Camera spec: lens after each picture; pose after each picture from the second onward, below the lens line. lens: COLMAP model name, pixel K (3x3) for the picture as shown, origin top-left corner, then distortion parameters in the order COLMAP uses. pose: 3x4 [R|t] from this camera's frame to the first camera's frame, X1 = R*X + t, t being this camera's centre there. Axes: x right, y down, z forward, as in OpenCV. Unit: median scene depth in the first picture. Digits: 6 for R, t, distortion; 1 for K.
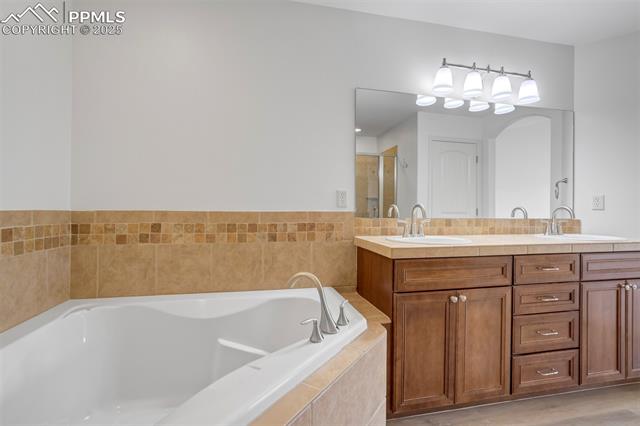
lens RADIAL K [[286.6, 0, 320.0], [0, 286.6, 213.0], [0, 0, 1]] dist [0.001171, 0.000248]
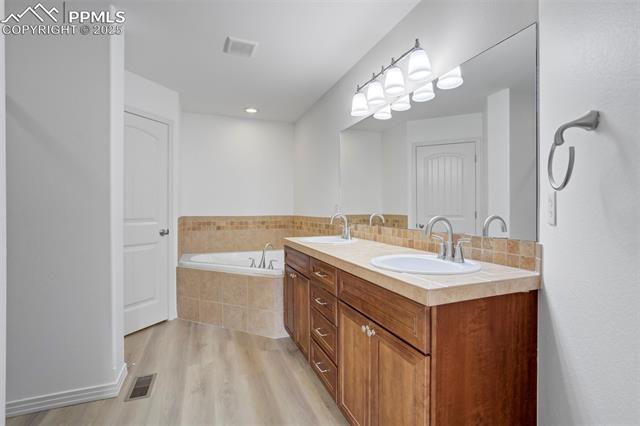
lens RADIAL K [[300.0, 0, 322.4], [0, 300.0, 212.9], [0, 0, 1]] dist [-0.048422, 0.020034]
pose [[0.167974, 0.001701, -0.985790, 1.496243], [-0.008102, 0.999967, 0.000345, -0.028031], [0.985758, 0.007929, 0.167982, 0.633349]]
